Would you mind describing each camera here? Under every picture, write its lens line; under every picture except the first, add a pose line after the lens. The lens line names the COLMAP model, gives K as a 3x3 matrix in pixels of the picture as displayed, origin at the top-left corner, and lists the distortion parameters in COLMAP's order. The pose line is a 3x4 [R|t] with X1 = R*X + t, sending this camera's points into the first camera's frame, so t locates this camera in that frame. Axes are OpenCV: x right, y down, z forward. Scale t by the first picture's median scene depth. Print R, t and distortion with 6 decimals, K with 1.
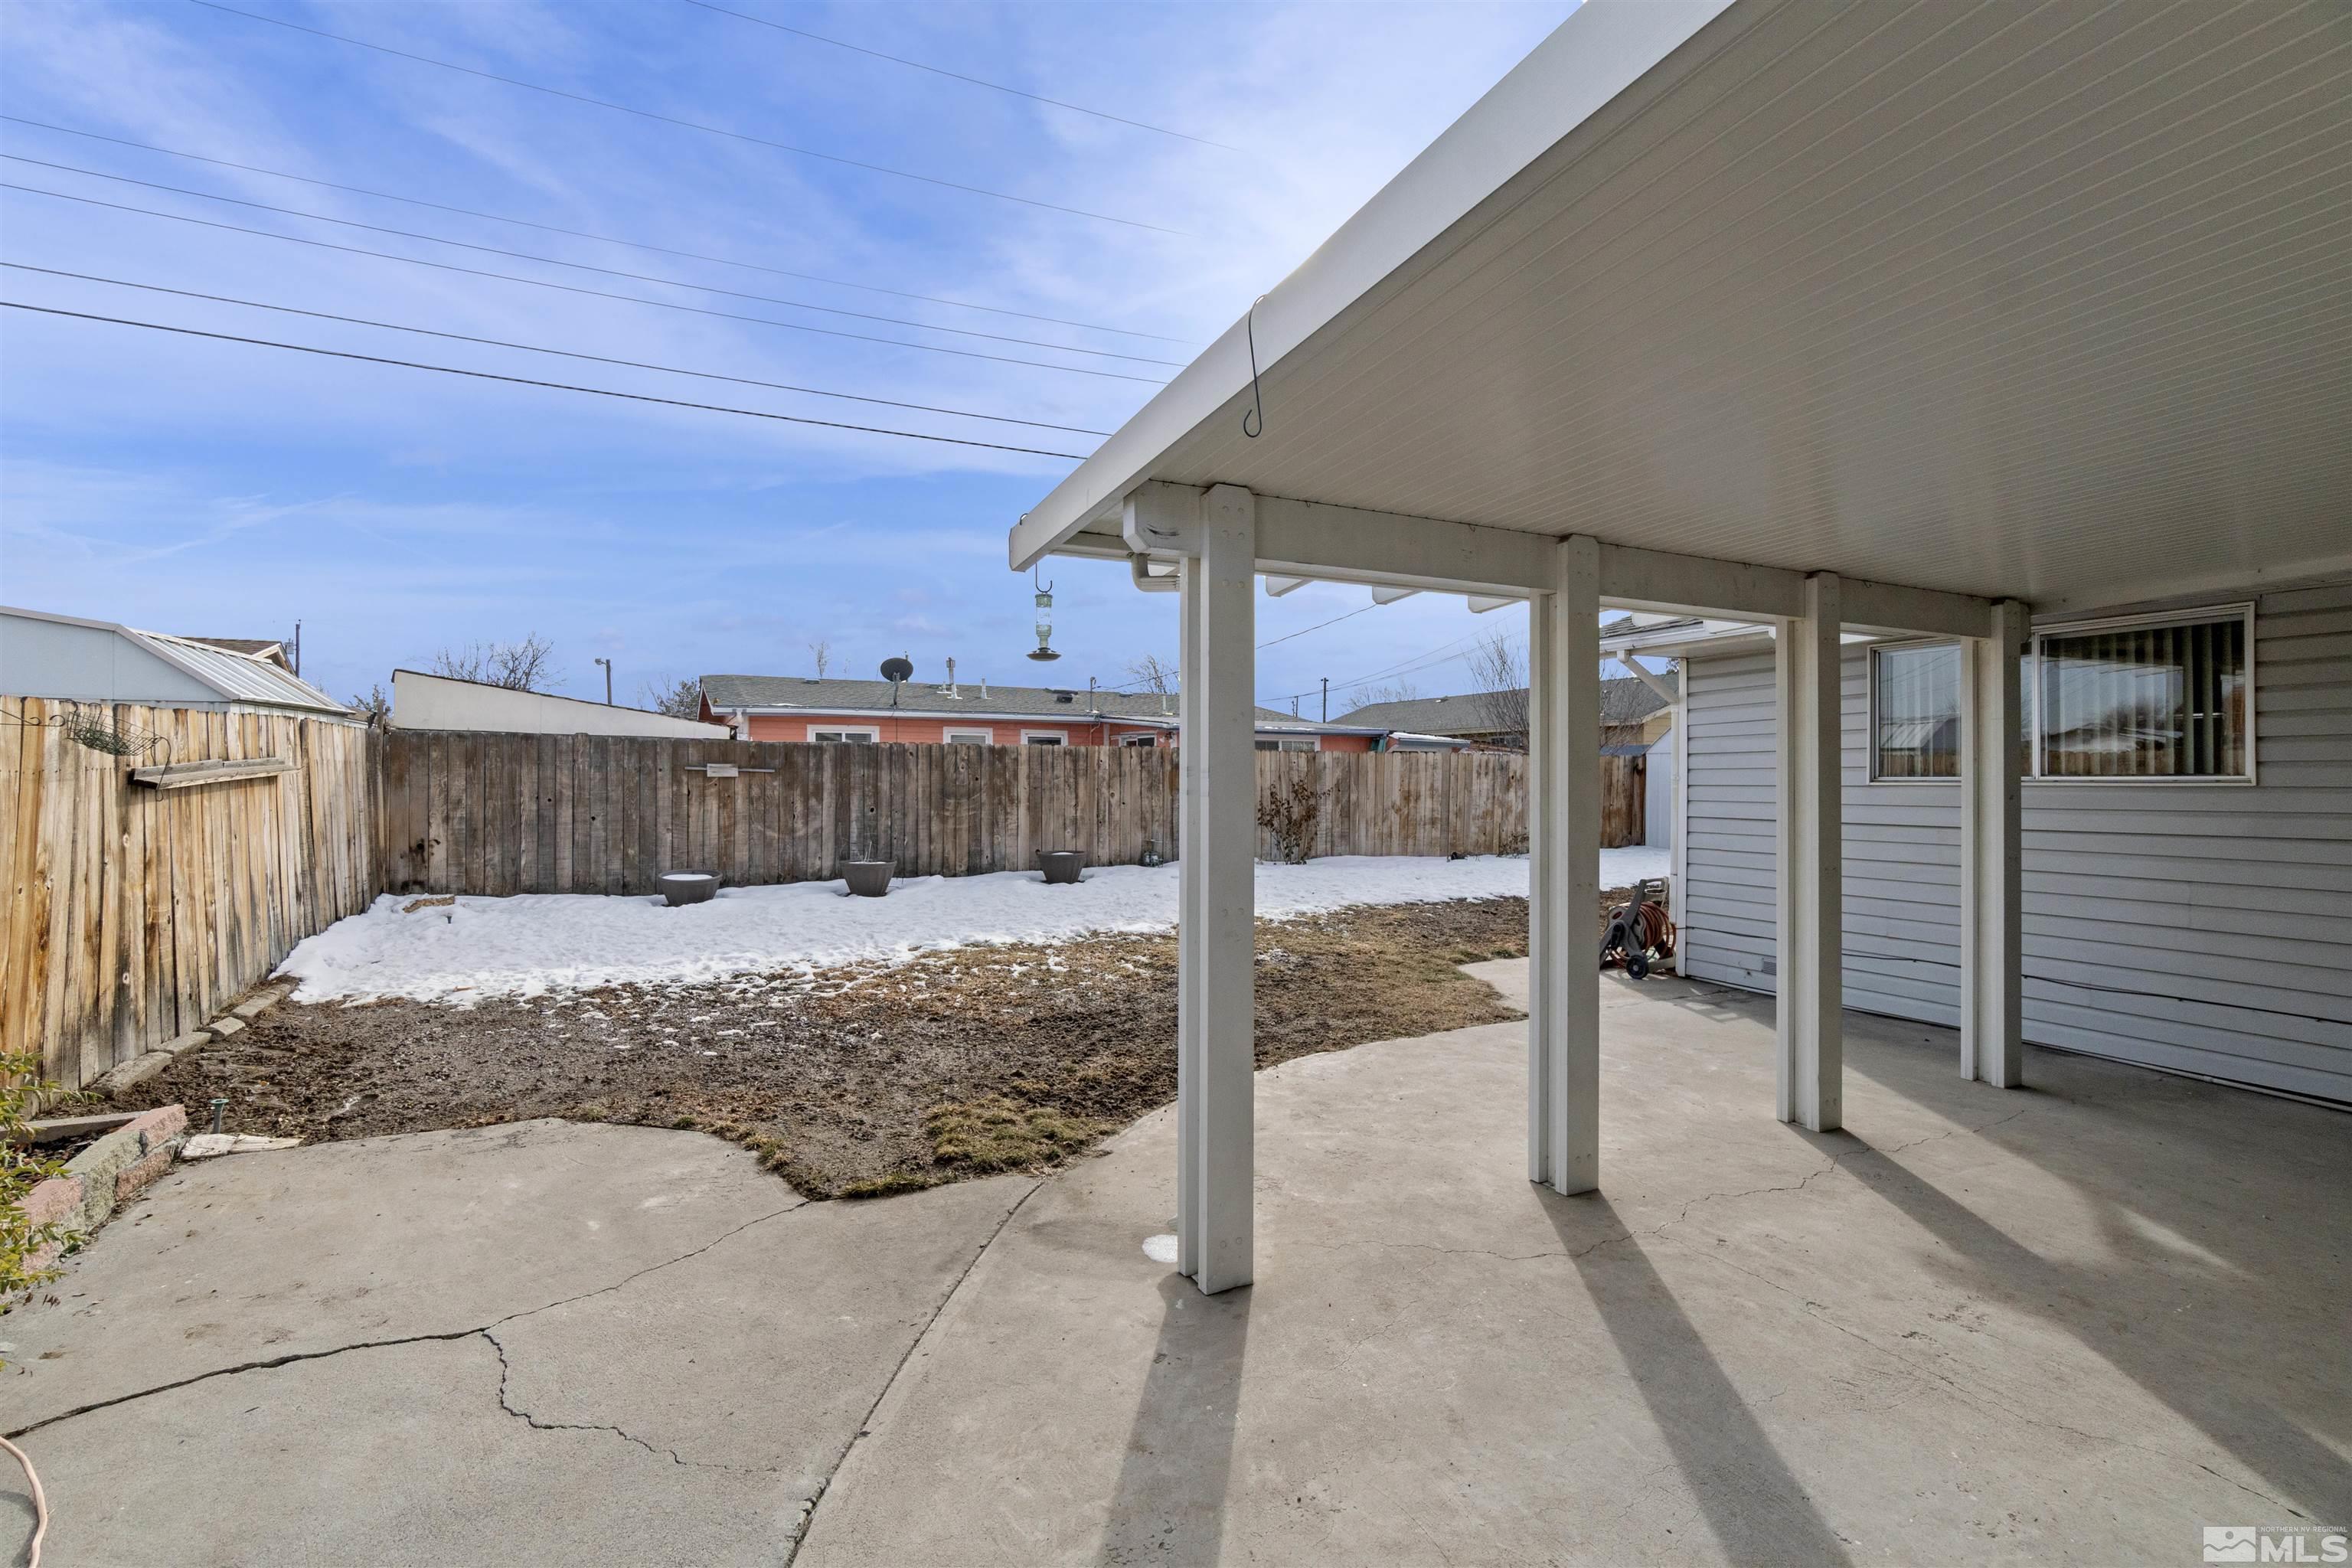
lens RADIAL K [[1029.3, 0, 1167.1], [0, 1029.3, 777.8], [0, 0, 1]] dist [-0.003284, 0.000349]
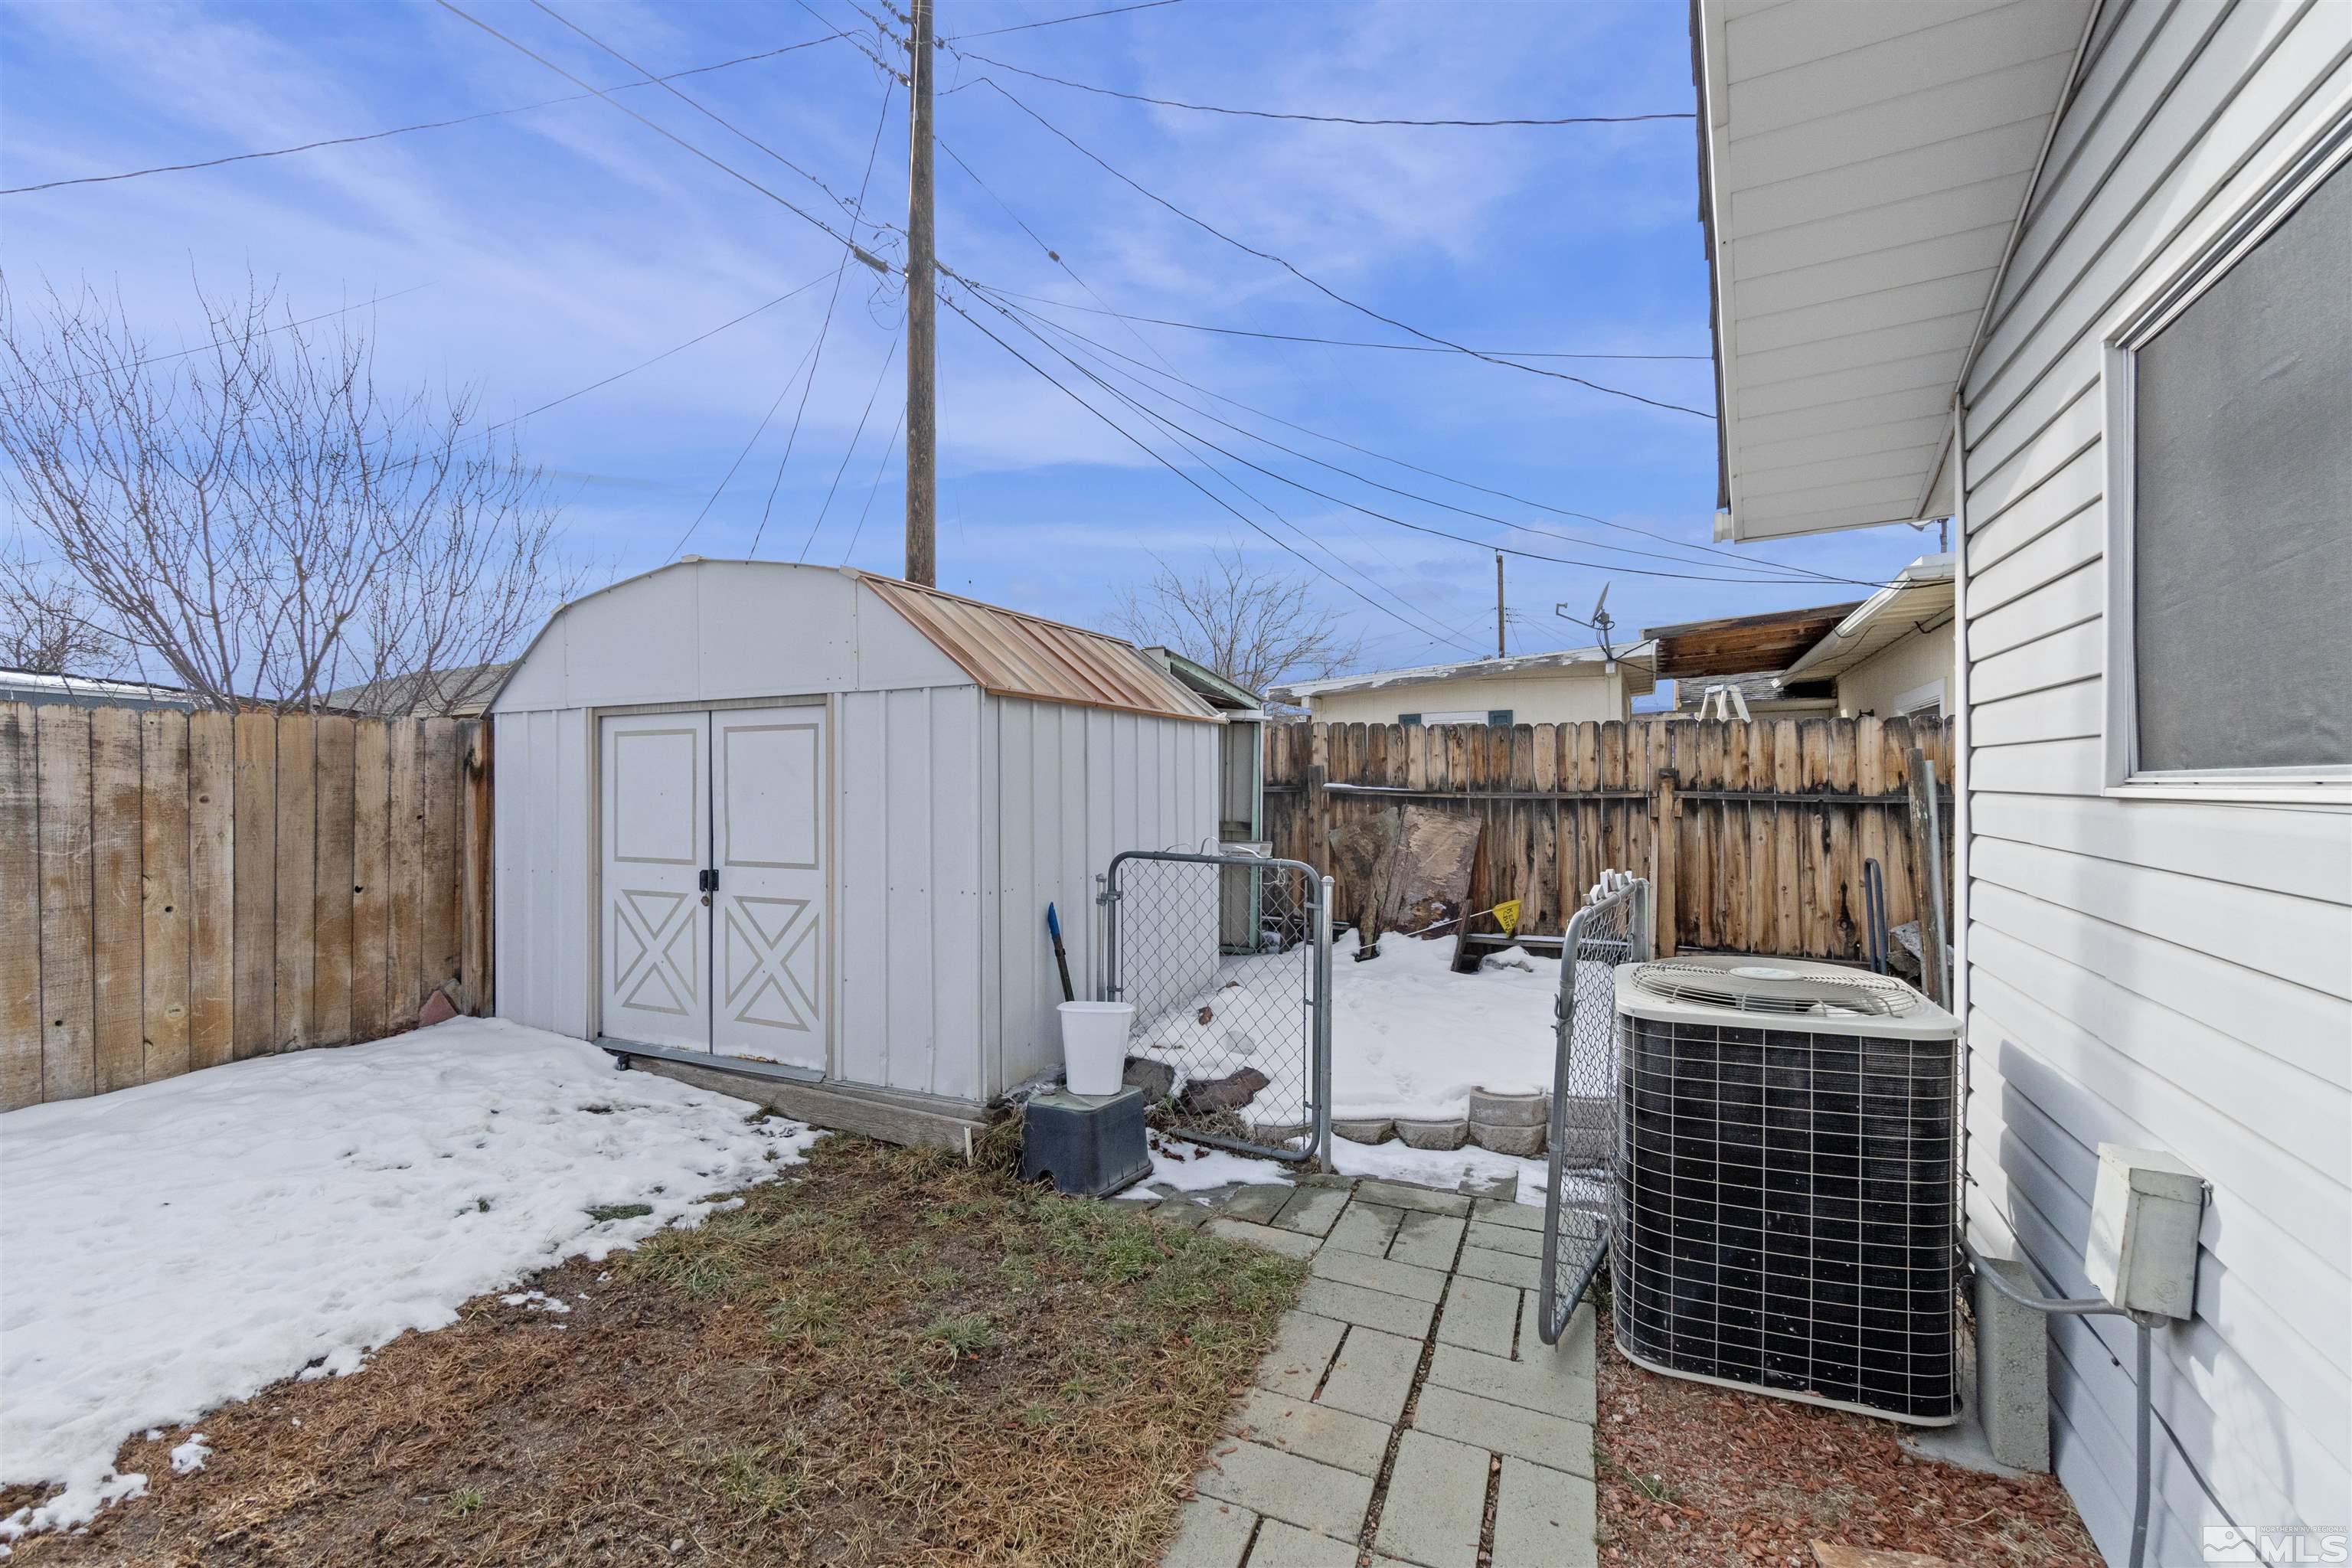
lens RADIAL K [[1029.3, 0, 1162.2], [0, 1029.3, 780.4], [0, 0, 1]] dist [-0.003284, 0.000349]
pose [[0.779145, -0.000799, 0.626844, 0.462021], [0.008944, 0.999912, -0.009842, 0.001109], [-0.626780, 0.013275, 0.779083, 0.691464]]
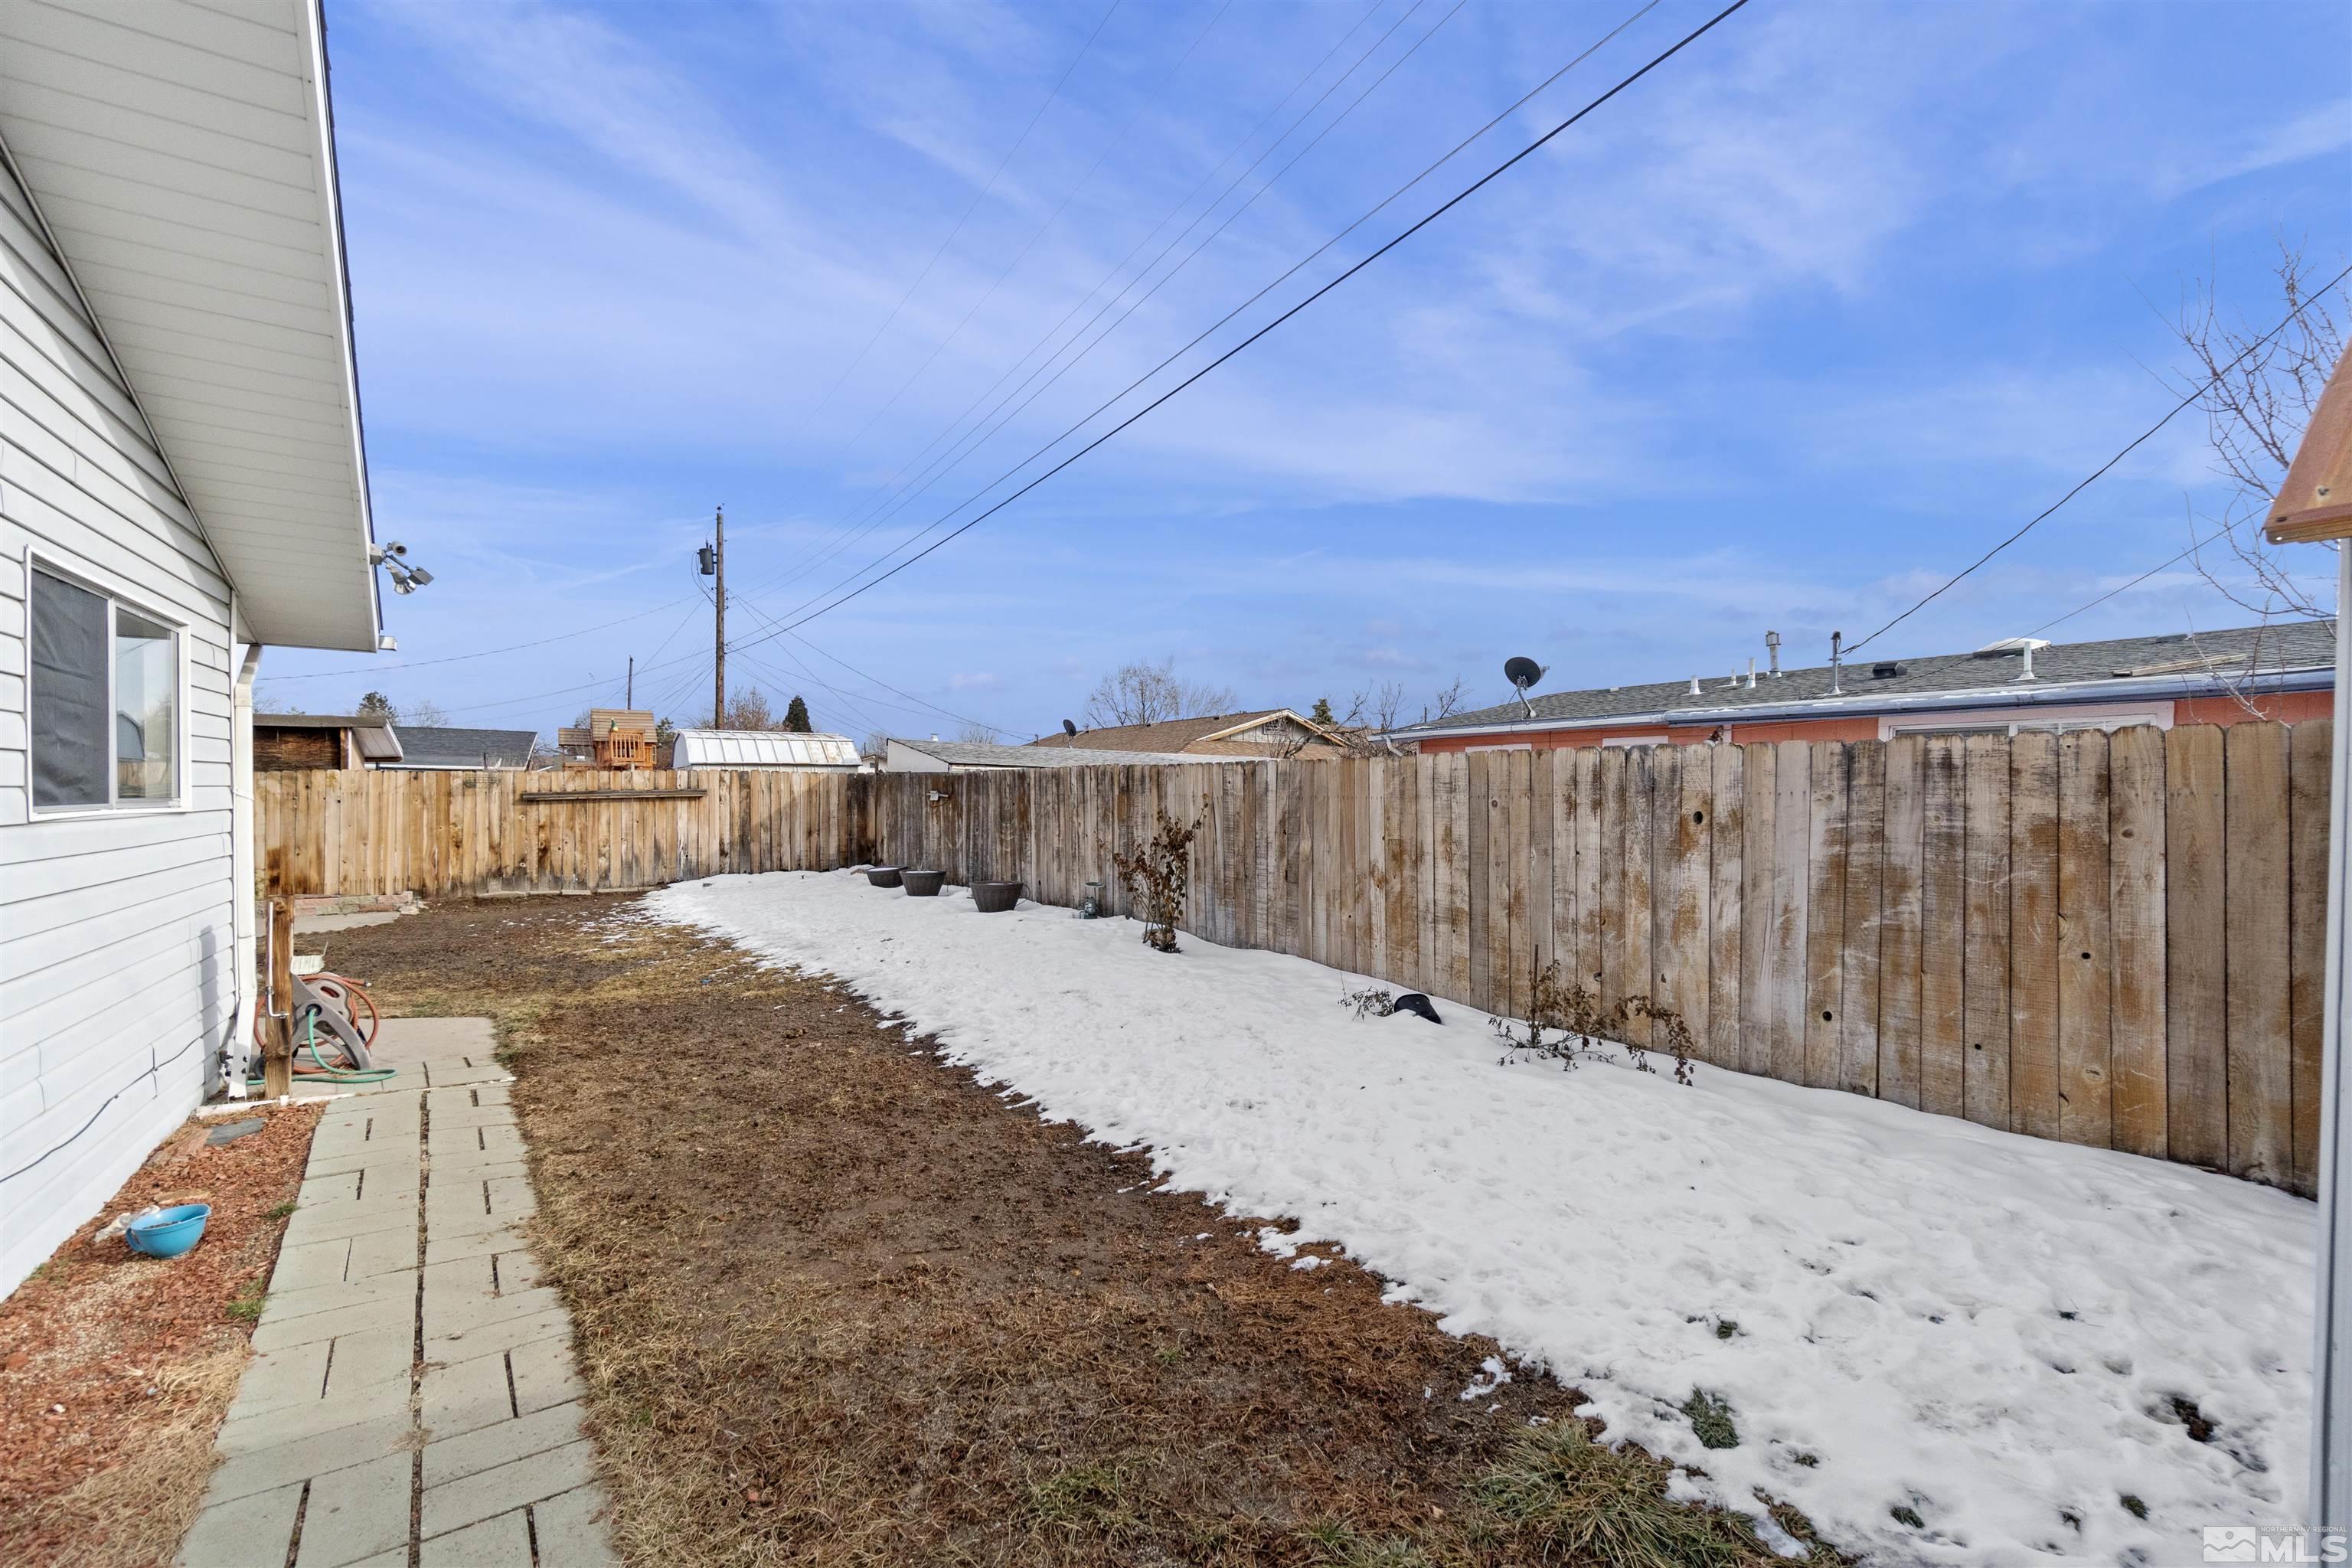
lens RADIAL K [[1029.3, 0, 1157.4], [0, 1029.3, 803.3], [0, 0, 1]] dist [-0.003284, 0.000349]
pose [[0.104628, 0.005084, -0.994498, 0.675967], [-0.015130, 0.999879, 0.003520, -0.003883], [0.994396, 0.014678, 0.104693, 0.849956]]
